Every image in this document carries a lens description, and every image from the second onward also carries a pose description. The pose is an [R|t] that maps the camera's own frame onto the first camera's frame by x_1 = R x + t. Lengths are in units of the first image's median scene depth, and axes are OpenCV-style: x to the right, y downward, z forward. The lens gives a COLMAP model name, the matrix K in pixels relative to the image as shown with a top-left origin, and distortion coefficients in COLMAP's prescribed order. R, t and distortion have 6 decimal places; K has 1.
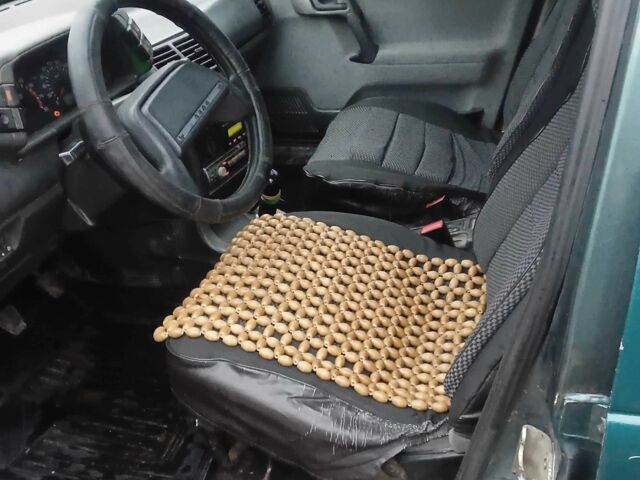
lens RADIAL K [[664.3, 0, 329.6], [0, 664.3, 240.1], [0, 0, 1]] dist [0.131985, -0.220457]
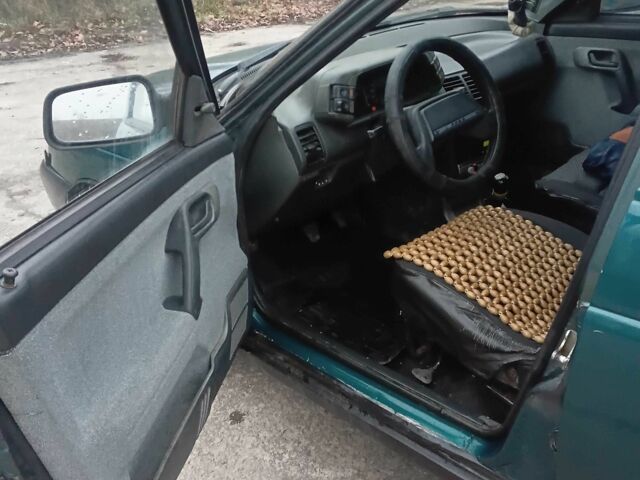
lens RADIAL K [[664.3, 0, 329.6], [0, 664.3, 240.1], [0, 0, 1]] dist [0.131985, -0.220457]
pose [[0.882961, 0.257223, -0.392704, 0.213149], [-0.268868, 0.962823, 0.026128, 0.103388], [0.384825, 0.082516, 0.919294, -0.487346]]
